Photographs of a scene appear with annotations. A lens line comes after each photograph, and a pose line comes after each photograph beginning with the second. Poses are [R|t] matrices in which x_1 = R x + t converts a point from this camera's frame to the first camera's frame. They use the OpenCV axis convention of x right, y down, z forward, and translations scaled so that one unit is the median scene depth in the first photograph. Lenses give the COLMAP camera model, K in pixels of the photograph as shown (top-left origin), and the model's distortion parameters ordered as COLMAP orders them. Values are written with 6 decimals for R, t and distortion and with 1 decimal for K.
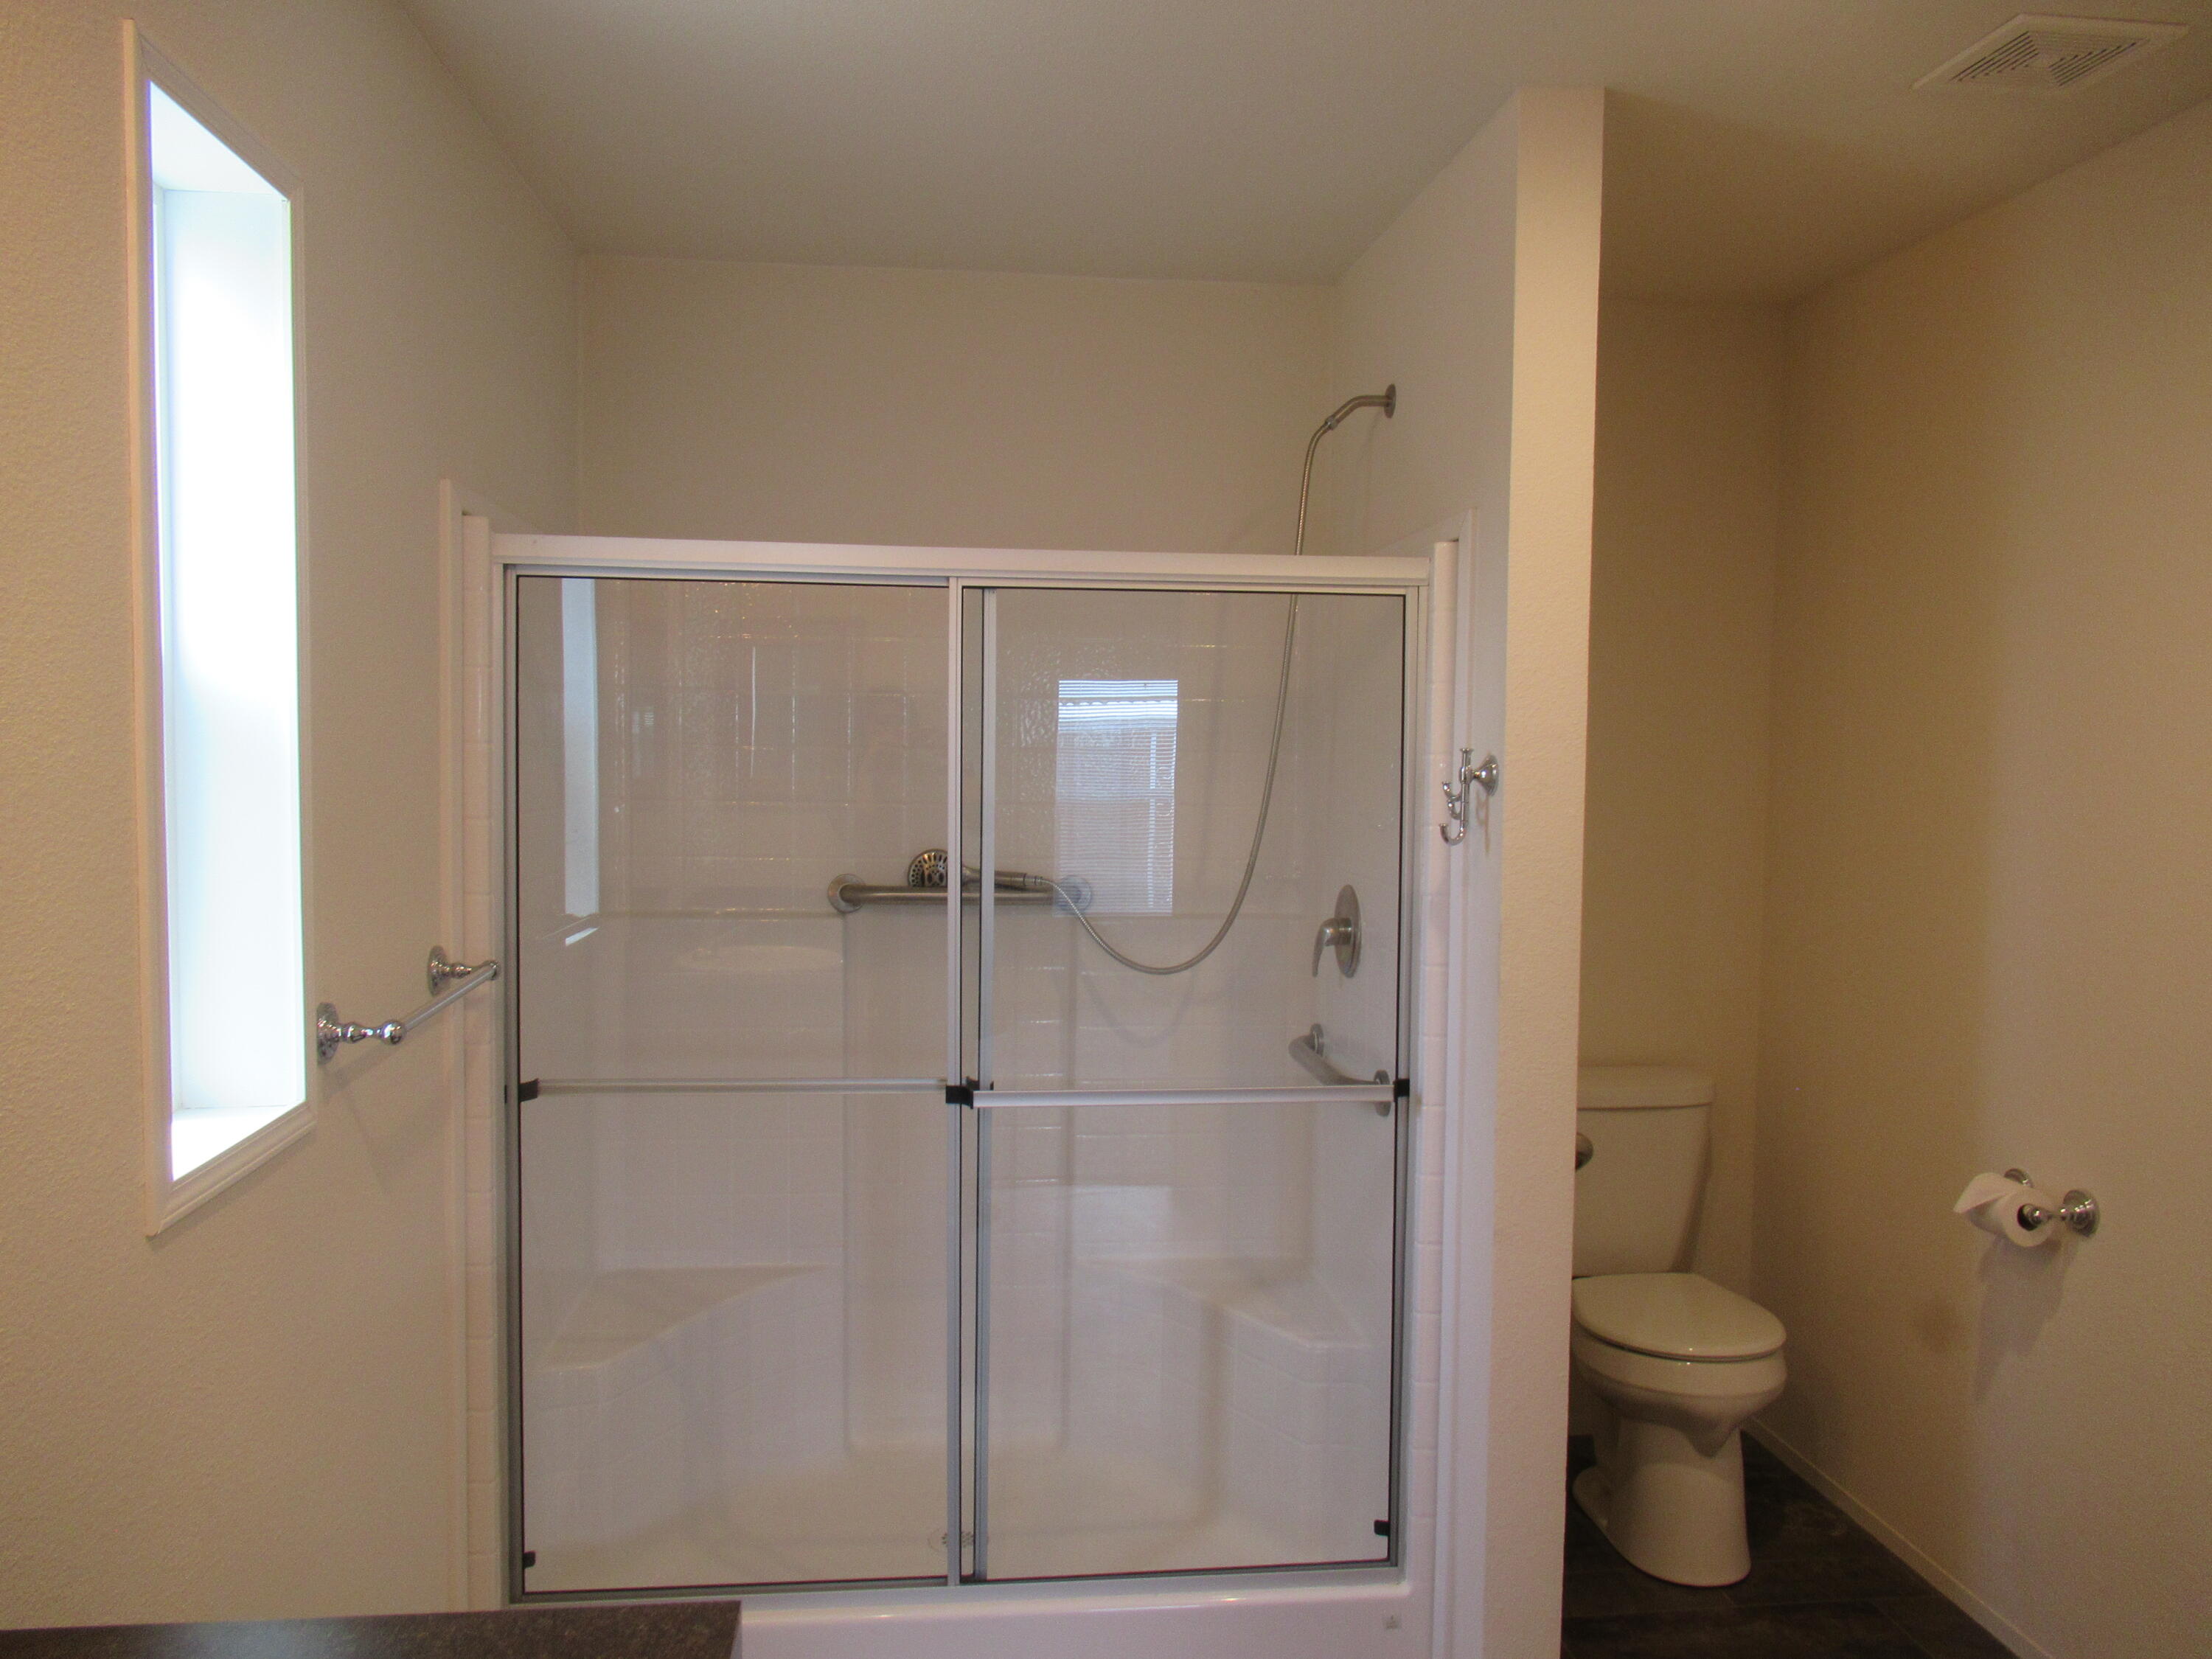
lens RADIAL K [[1638.0, 0, 1091.6], [0, 1638.0, 833.7], [0, 0, 1]] dist [-0.011465, 0.004994]
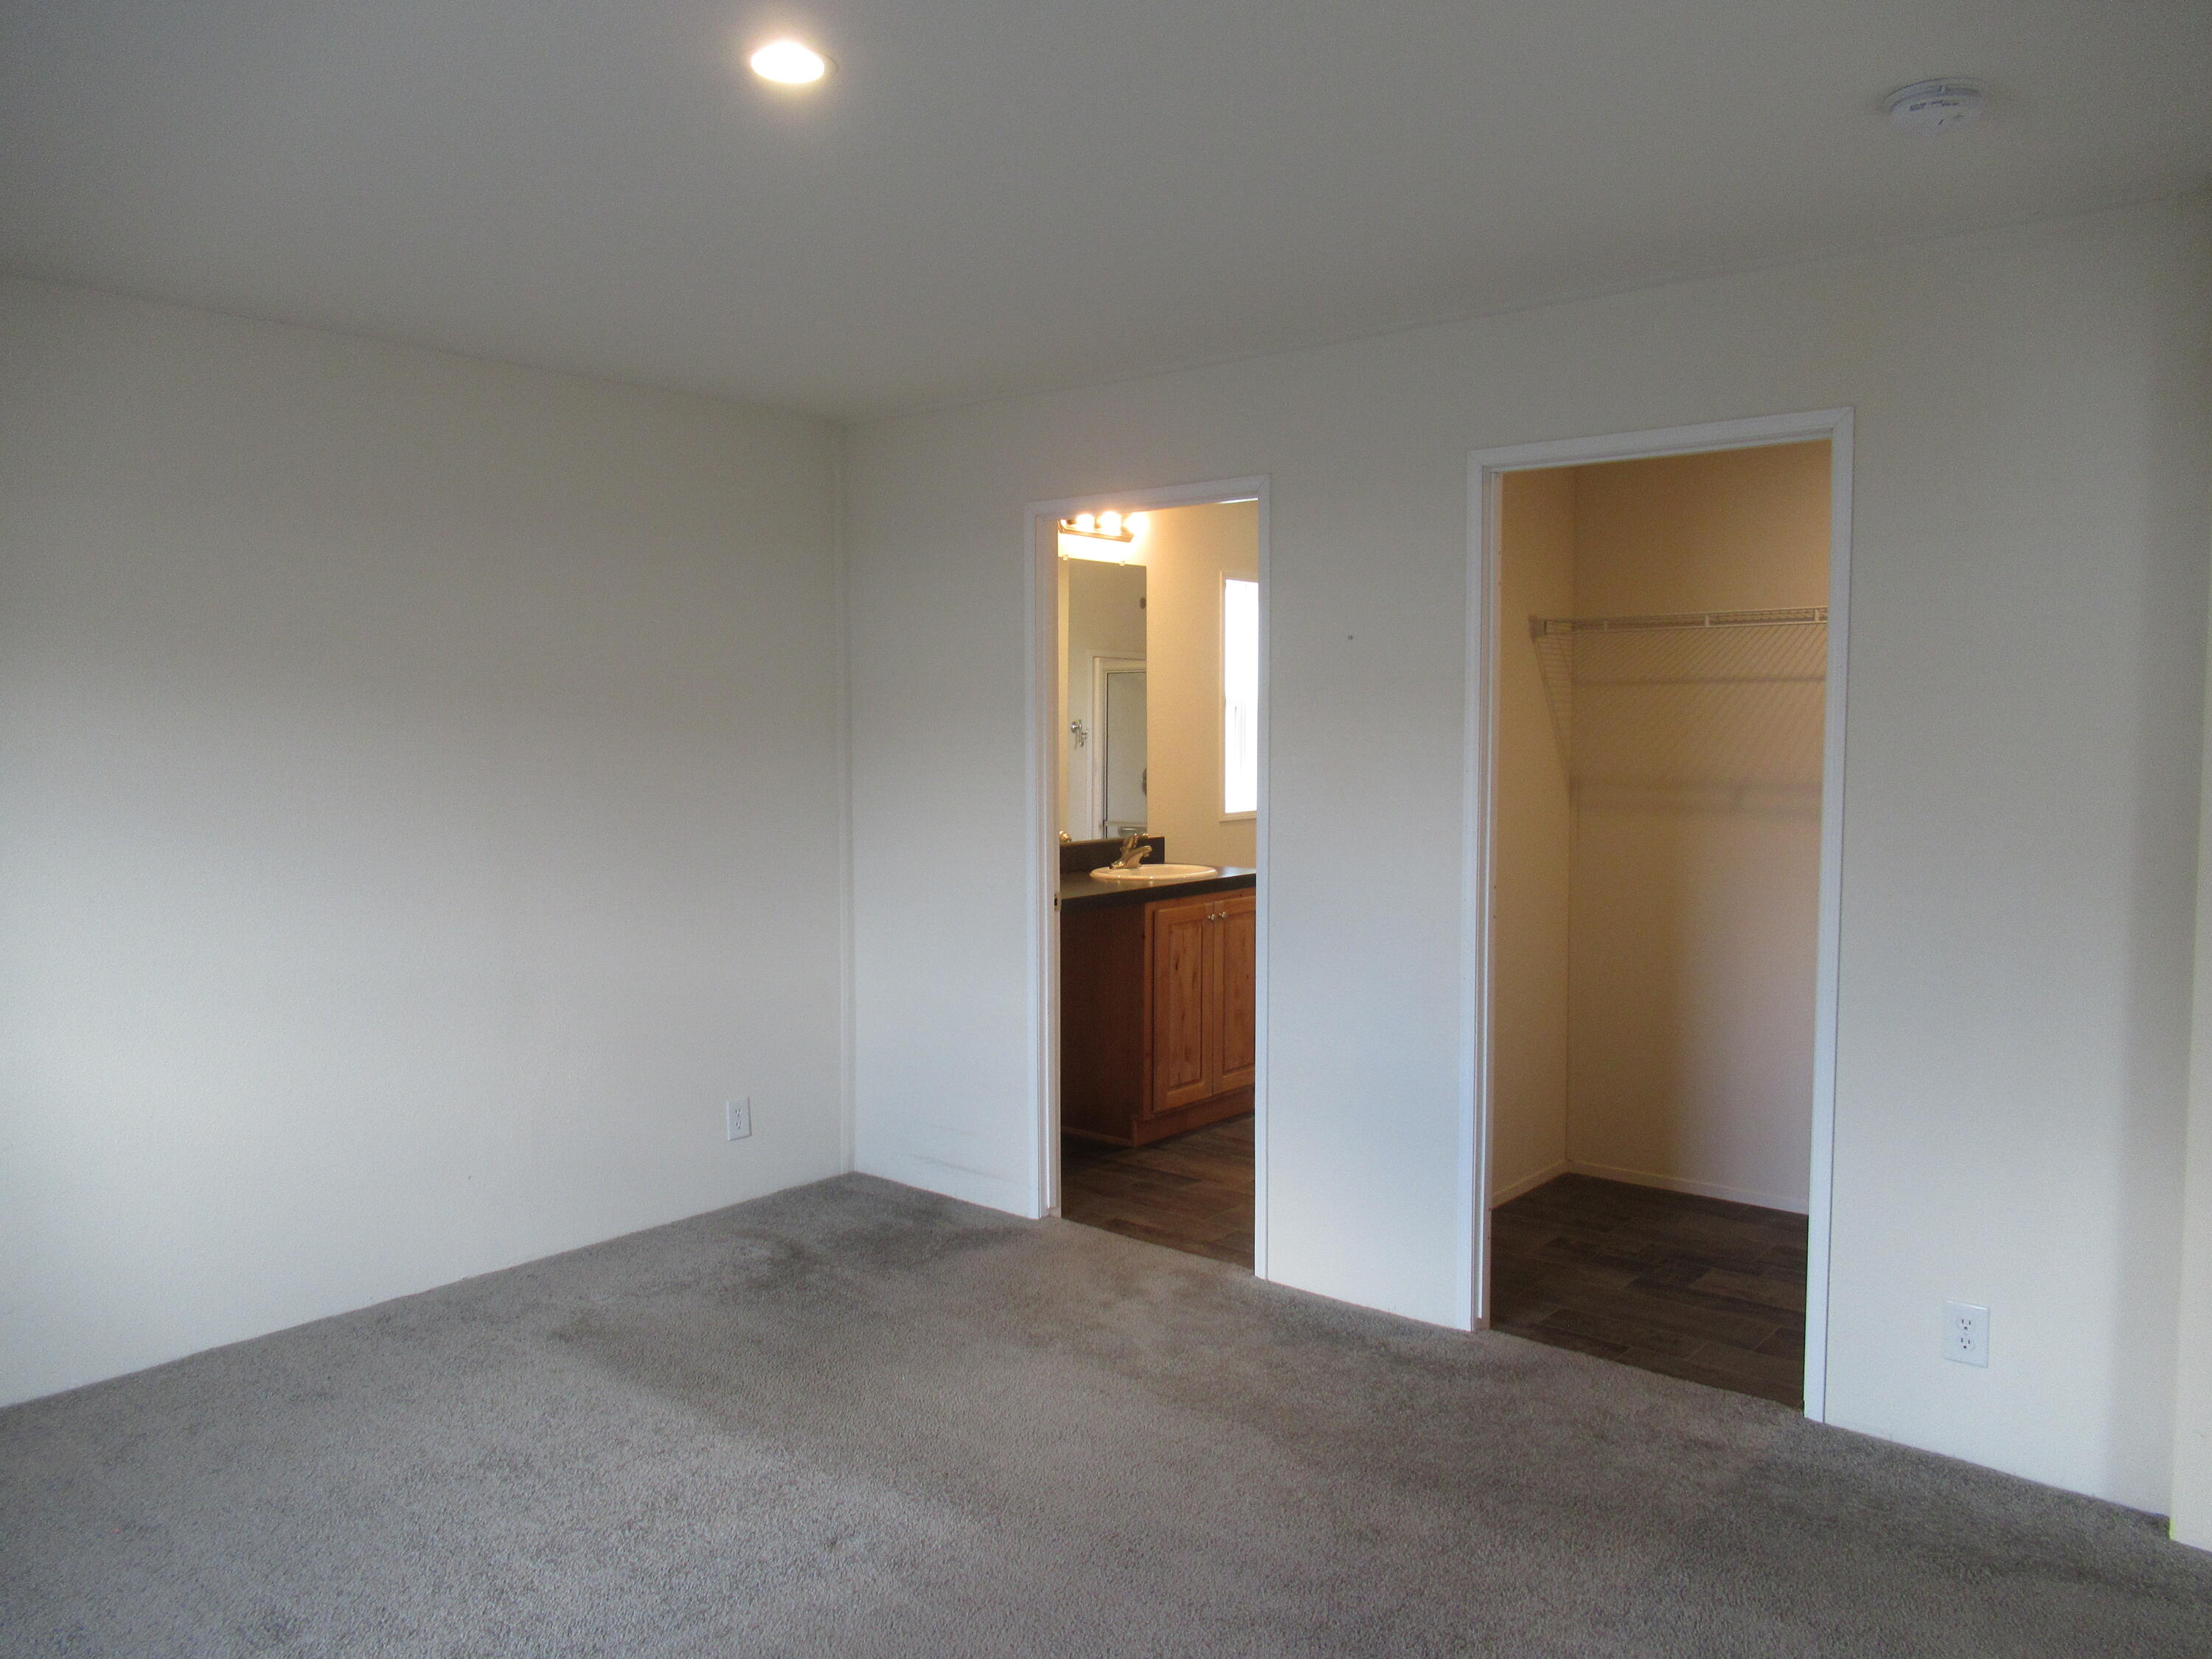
lens RADIAL K [[1638.0, 0, 1109.0], [0, 1638.0, 827.0], [0, 0, 1]] dist [-0.011465, 0.004994]
pose [[0.692469, 0.036734, -0.720512, 1.537467], [-0.048447, 0.998816, 0.004362, 0.154270], [0.719819, 0.031886, 0.693429, -1.473584]]
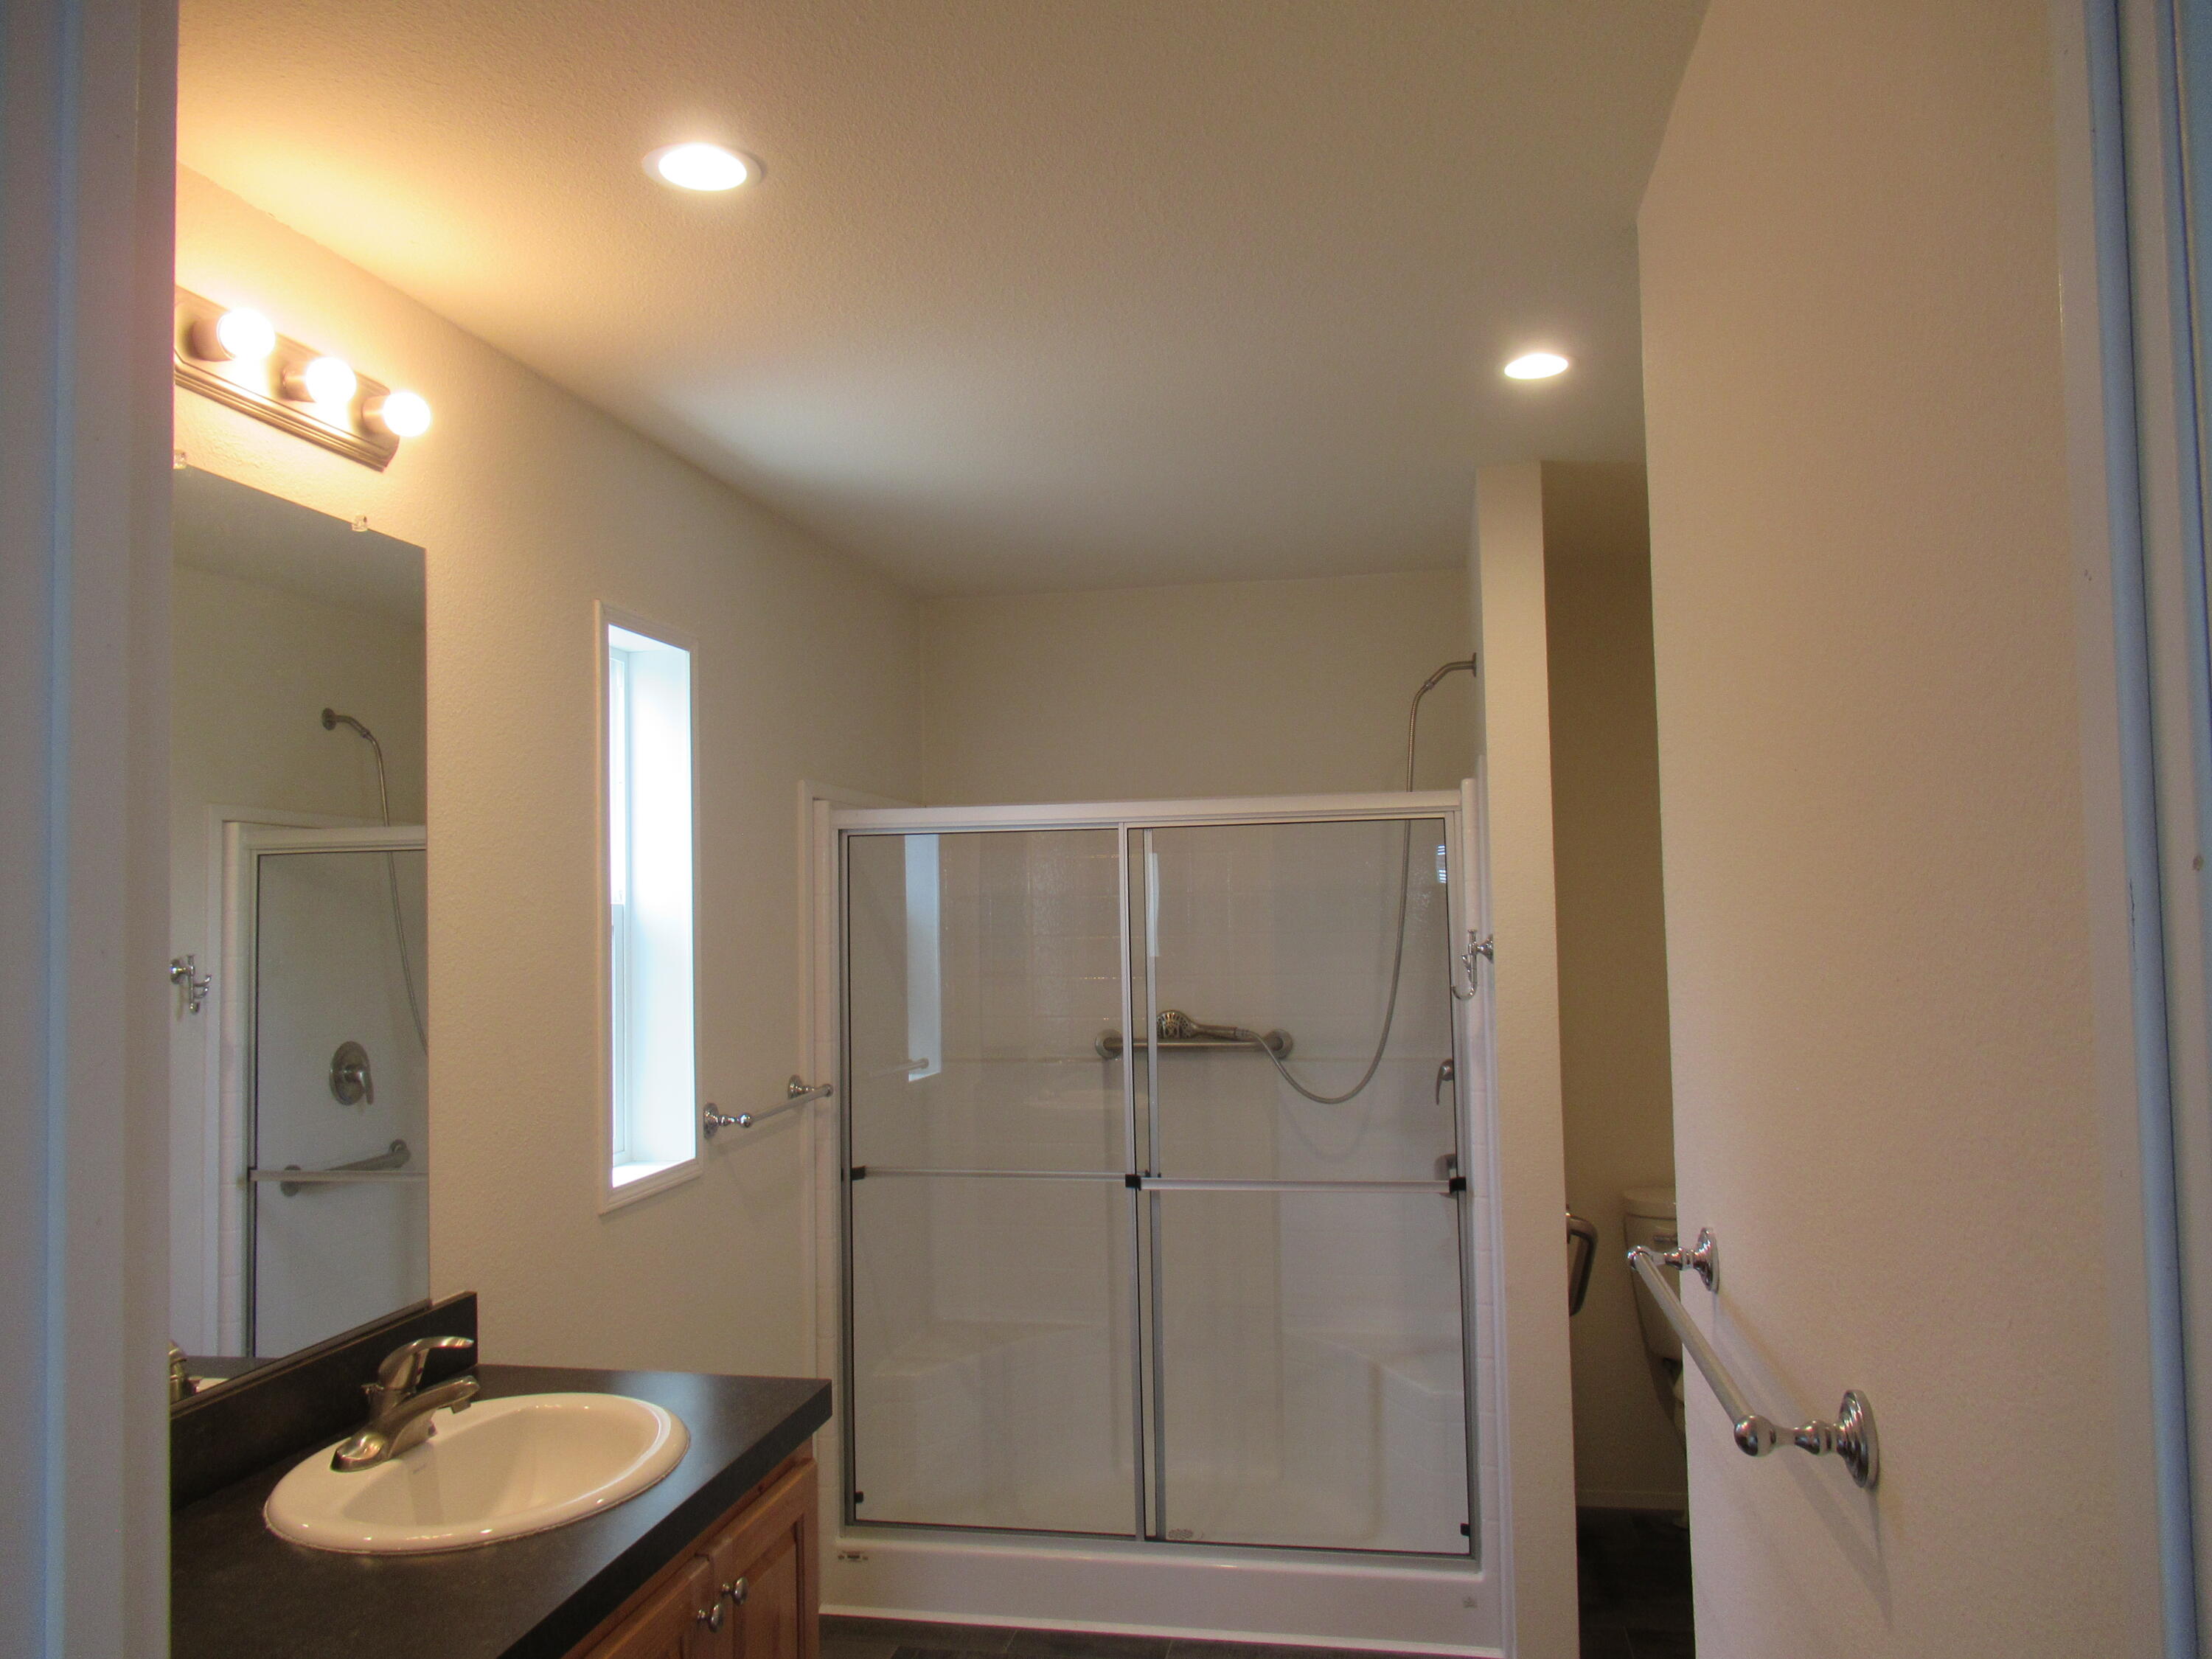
lens RADIAL K [[1638.0, 0, 1103.9], [0, 1638.0, 829.4], [0, 0, 1]] dist [-0.011465, 0.004994]
pose [[0.954643, -0.046336, -0.294125, 0.327593], [0.014821, 0.993987, -0.108487, 0.008606], [0.297383, 0.099207, 0.949590, -0.394310]]
